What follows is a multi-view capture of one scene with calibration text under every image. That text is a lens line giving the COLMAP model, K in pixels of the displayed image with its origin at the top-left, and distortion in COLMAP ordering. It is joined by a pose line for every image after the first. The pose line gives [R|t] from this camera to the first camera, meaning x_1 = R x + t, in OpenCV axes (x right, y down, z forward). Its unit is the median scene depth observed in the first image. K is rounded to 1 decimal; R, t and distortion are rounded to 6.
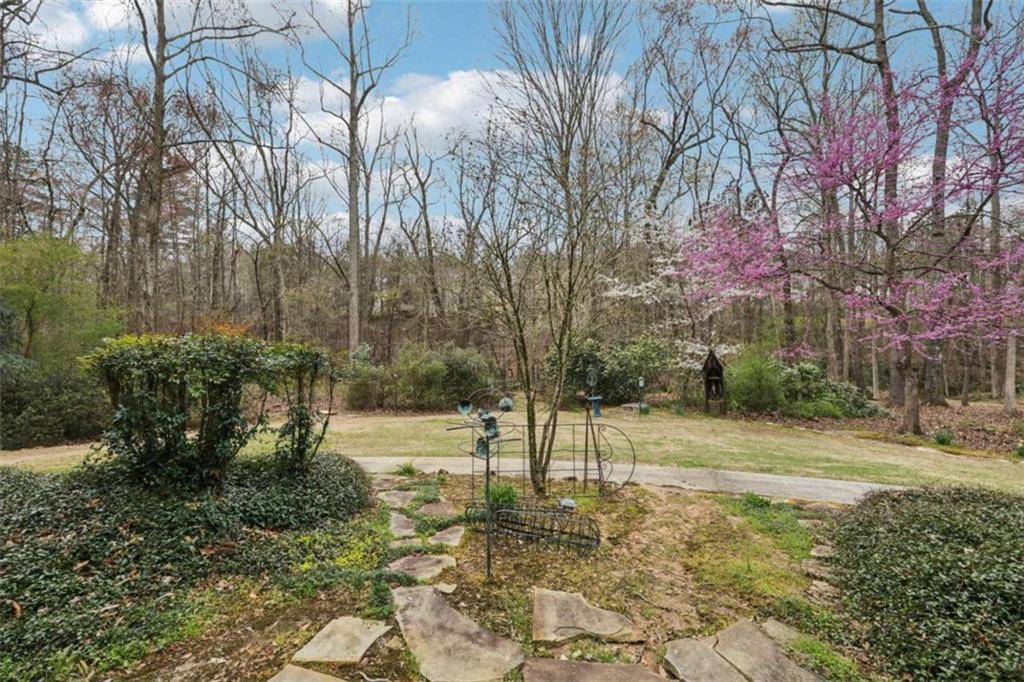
lens RADIAL K [[408.4, 0, 512.0], [0, 408.4, 341.0], [0, 0, 1]] dist [0.000072, 0.000421]
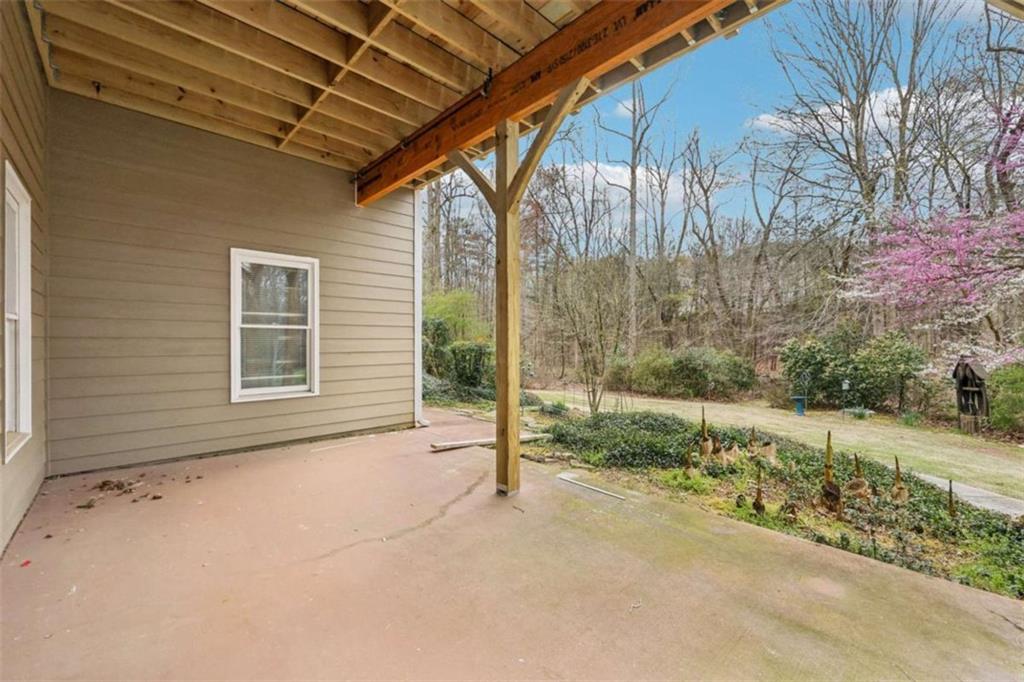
lens RADIAL K [[408.4, 0, 512.0], [0, 408.4, 341.0], [0, 0, 1]] dist [0.000072, 0.000421]
pose [[0.725472, 0.005987, -0.688226, 0.346182], [-0.004839, 0.999982, 0.003597, -0.005885], [0.688235, 0.000721, 0.725488, -0.238793]]
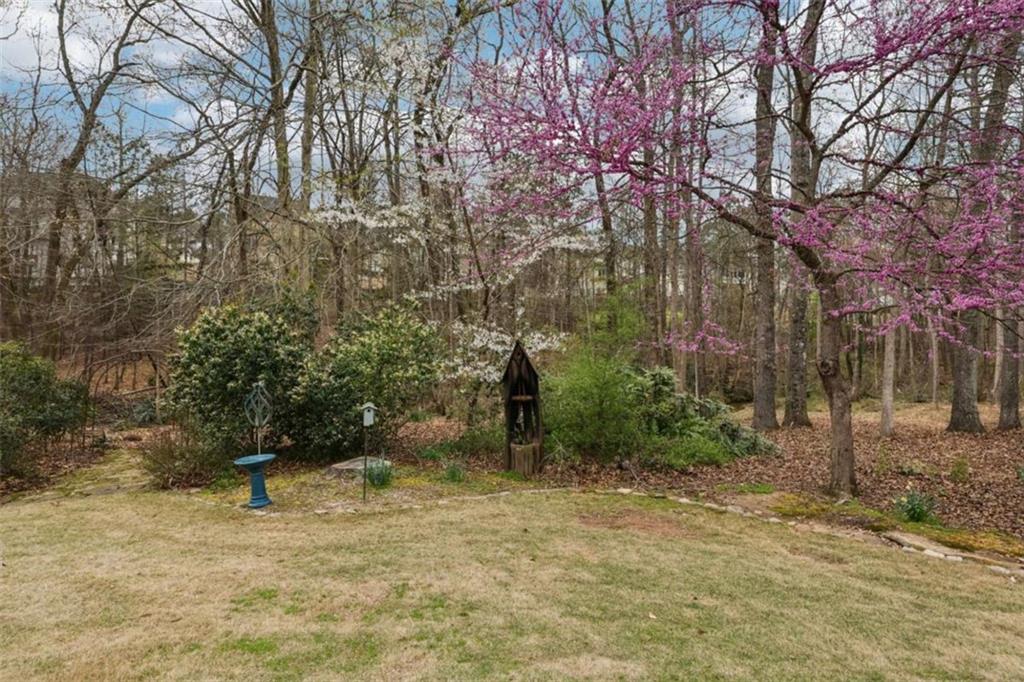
lens RADIAL K [[568.1, 0, 512.0], [0, 568.1, 341.0], [0, 0, 1]] dist [0.030979, 0.000036]
pose [[0.895124, 0.013598, 0.445611, 0.158643], [-0.016266, 0.999865, 0.002163, 0.018456], [-0.445521, -0.009184, 0.895224, 0.352410]]
